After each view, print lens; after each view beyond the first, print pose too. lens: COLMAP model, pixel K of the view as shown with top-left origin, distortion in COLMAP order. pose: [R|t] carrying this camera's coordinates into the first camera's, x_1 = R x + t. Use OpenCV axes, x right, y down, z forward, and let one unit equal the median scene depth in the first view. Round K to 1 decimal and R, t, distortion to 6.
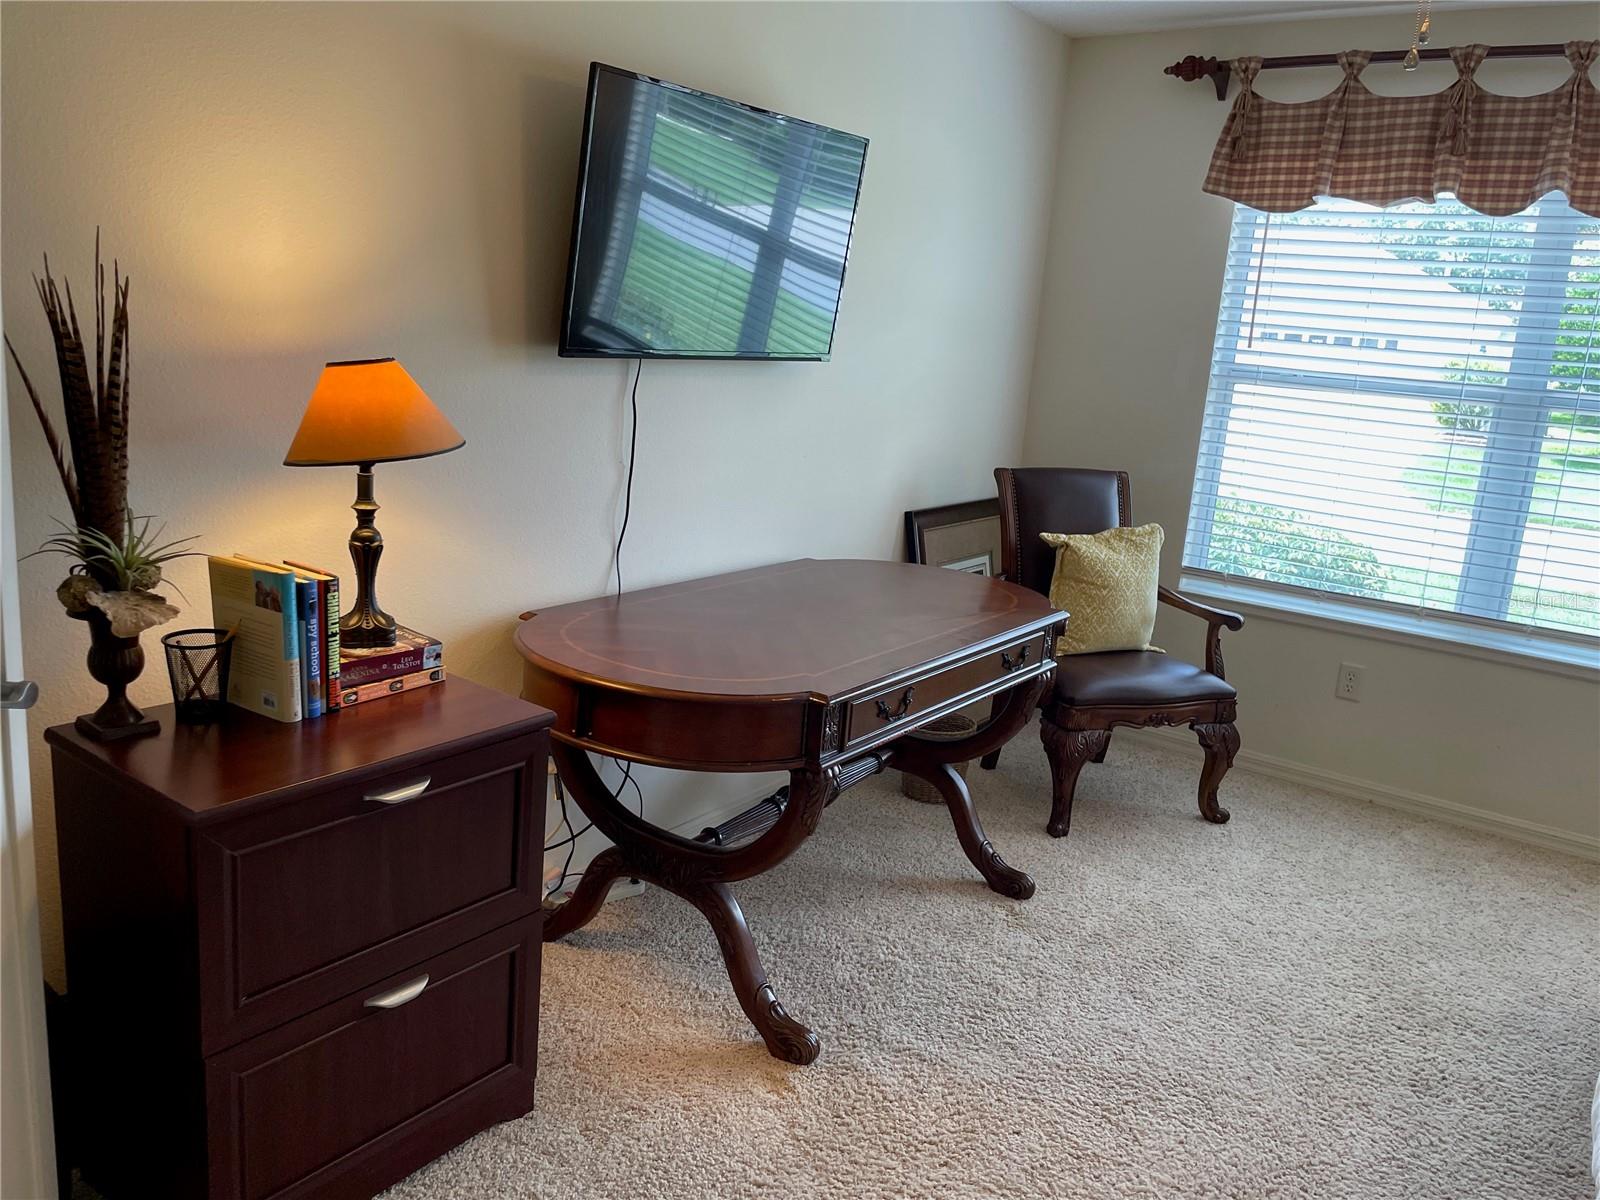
lens RADIAL K [[1219.6, 0, 797.2], [0, 1219.6, 594.1], [0, 0, 1]] dist [0.073864, -0.100940]
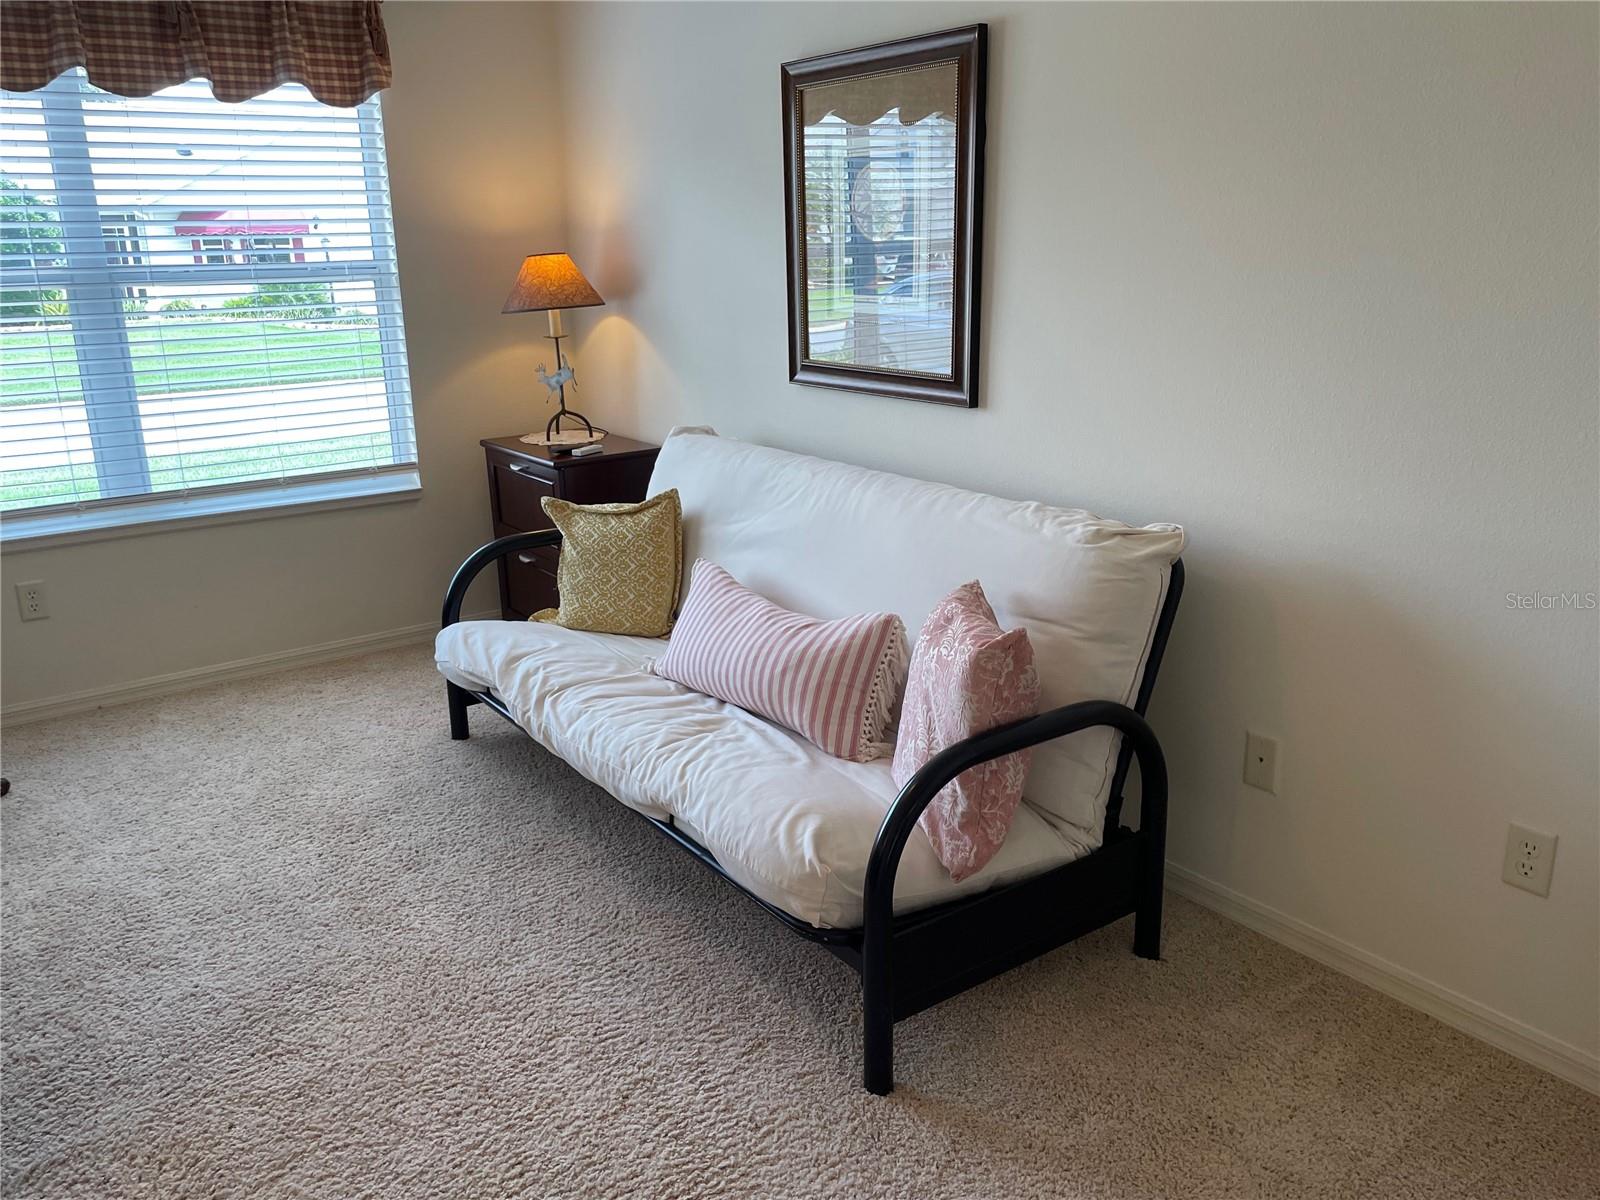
lens RADIAL K [[1219.6, 0, 807.6], [0, 1219.6, 605.9], [0, 0, 1]] dist [0.073864, -0.100940]
pose [[0.275572, -0.341252, 0.898670, -0.326148], [0.238960, 0.929840, 0.279813, -0.065459], [-0.931106, 0.137637, 0.337783, 0.190840]]
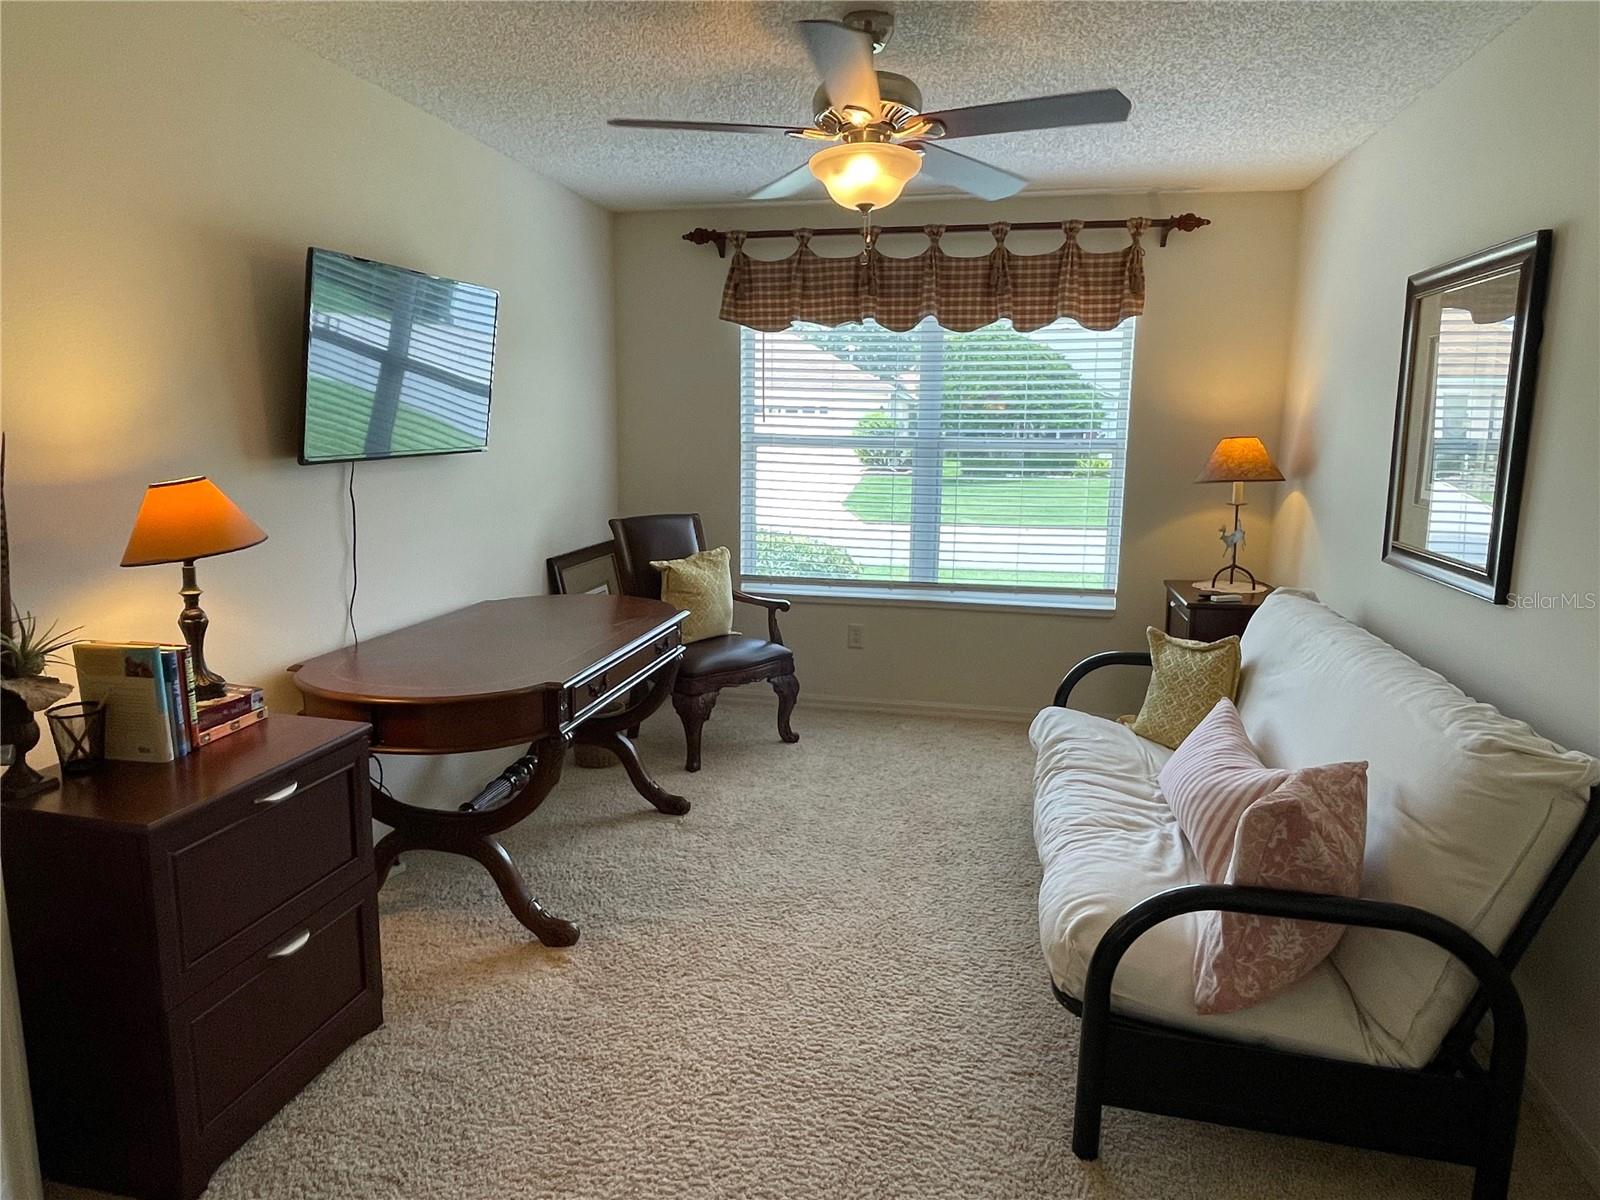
lens RADIAL K [[1010.7, 0, 794.5], [0, 1010.7, 604.9], [0, 0, 1]] dist [-0.002595, -0.004977]
pose [[0.911695, -0.132993, 0.388749, -0.139848], [0.141273, 0.989943, 0.007351, 0.018114], [-0.385817, 0.048218, 0.921315, -0.168263]]
